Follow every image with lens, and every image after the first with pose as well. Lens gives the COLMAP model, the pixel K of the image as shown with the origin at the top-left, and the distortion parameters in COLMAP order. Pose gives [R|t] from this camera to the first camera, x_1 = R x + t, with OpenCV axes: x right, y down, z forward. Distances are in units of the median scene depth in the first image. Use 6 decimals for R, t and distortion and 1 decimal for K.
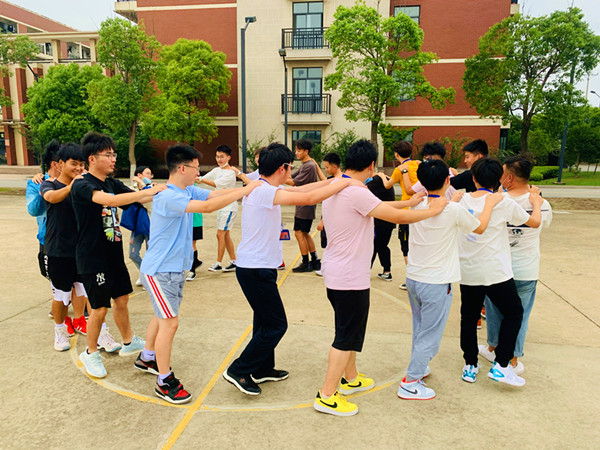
lens RADIAL K [[461.1, 0, 300.0], [0, 461.1, 228.4], [0, 0, 1]] dist [0.011365, -0.002699]
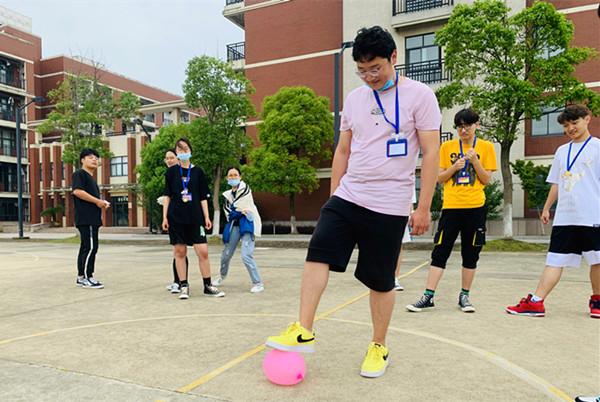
lens RADIAL K [[478.1, 0, 283.4], [0, 478.1, 233.2], [0, 0, 1]] dist [0.048719, -0.048889]
pose [[0.957316, -0.008072, -0.288930, 0.026176], [-0.032504, 0.990263, -0.135360, 0.020357], [0.287209, 0.138974, 0.947733, 0.106632]]
